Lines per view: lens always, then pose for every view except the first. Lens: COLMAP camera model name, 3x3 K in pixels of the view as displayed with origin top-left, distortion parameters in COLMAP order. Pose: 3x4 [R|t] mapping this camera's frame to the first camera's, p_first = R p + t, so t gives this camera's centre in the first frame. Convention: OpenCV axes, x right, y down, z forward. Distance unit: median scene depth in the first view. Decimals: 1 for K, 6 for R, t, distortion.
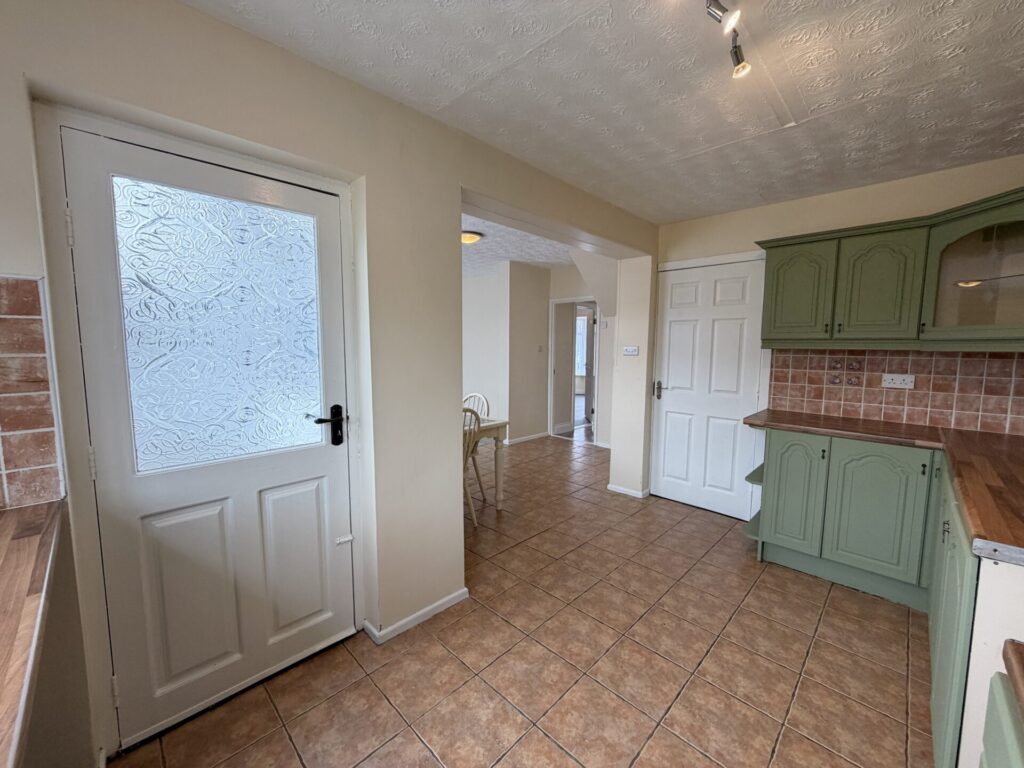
lens RADIAL K [[409.4, 0, 509.4], [0, 409.4, 384.2], [0, 0, 1]] dist [0.001351, -0.000094]
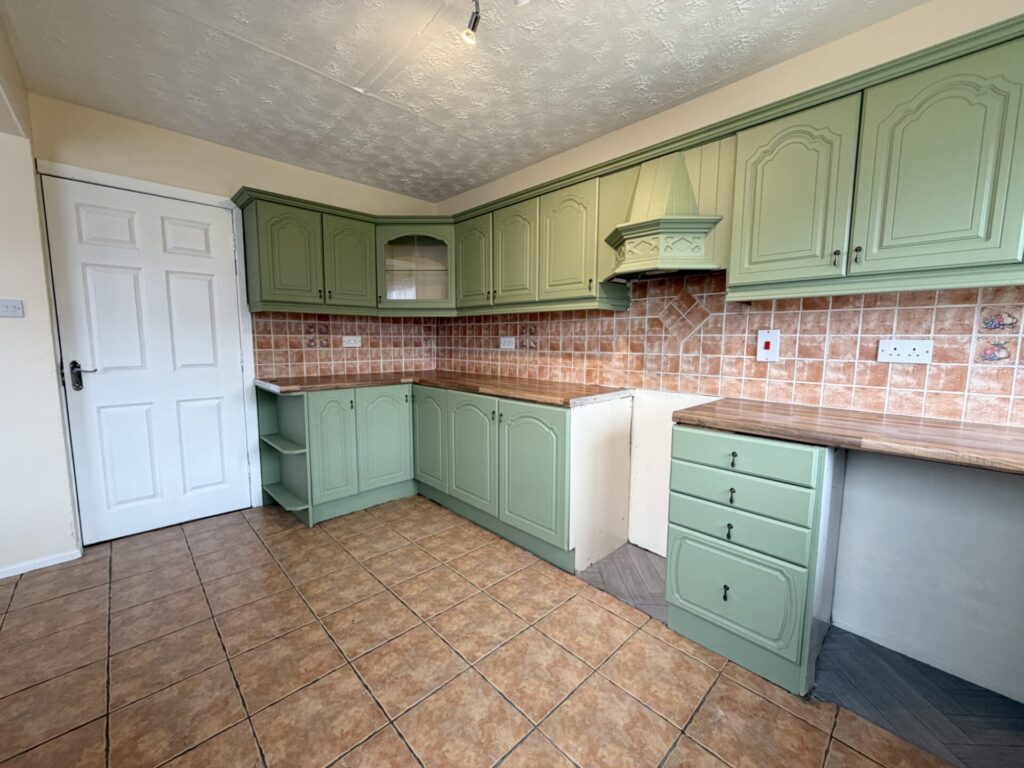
lens RADIAL K [[409.4, 0, 509.4], [0, 409.4, 384.2], [0, 0, 1]] dist [0.001351, -0.000094]
pose [[0.029772, -0.121728, 0.992117, -0.328893], [0.089052, 0.988933, 0.118665, 0.017064], [-0.995582, 0.084817, 0.040283, 0.483527]]
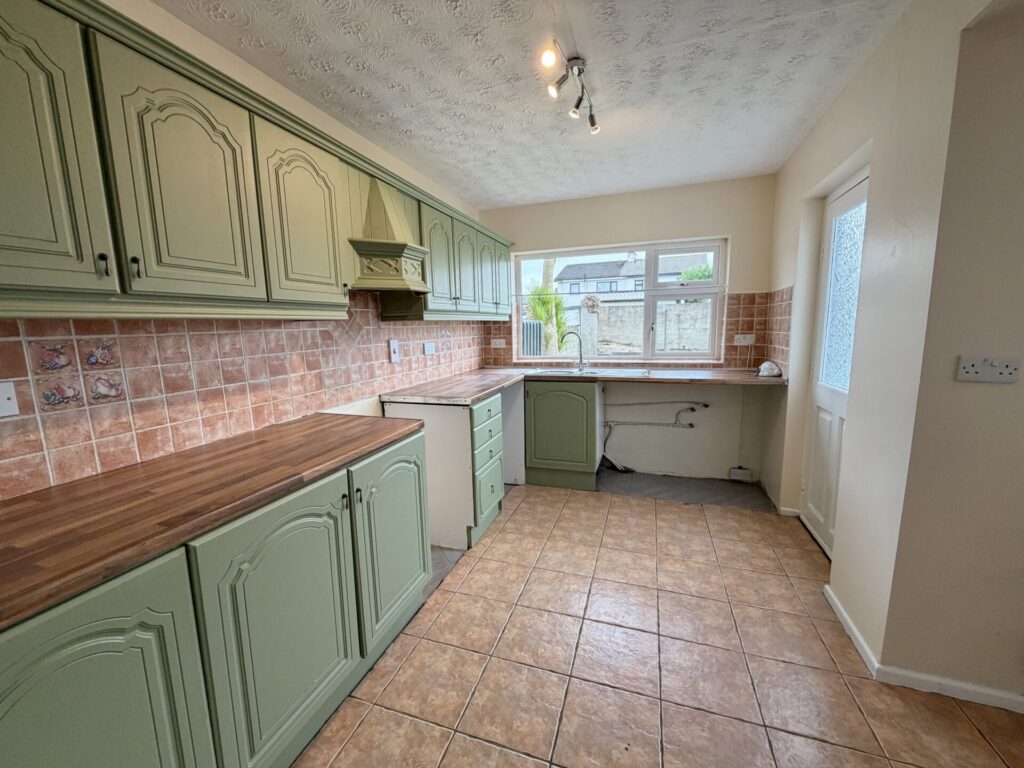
lens RADIAL K [[409.4, 0, 509.4], [0, 409.4, 384.2], [0, 0, 1]] dist [0.001351, -0.000094]
pose [[-0.901498, 0.073762, -0.426451, 0.624585], [-0.026260, 0.974230, 0.224022, -0.080994], [0.431986, 0.213154, -0.876330, 1.101005]]
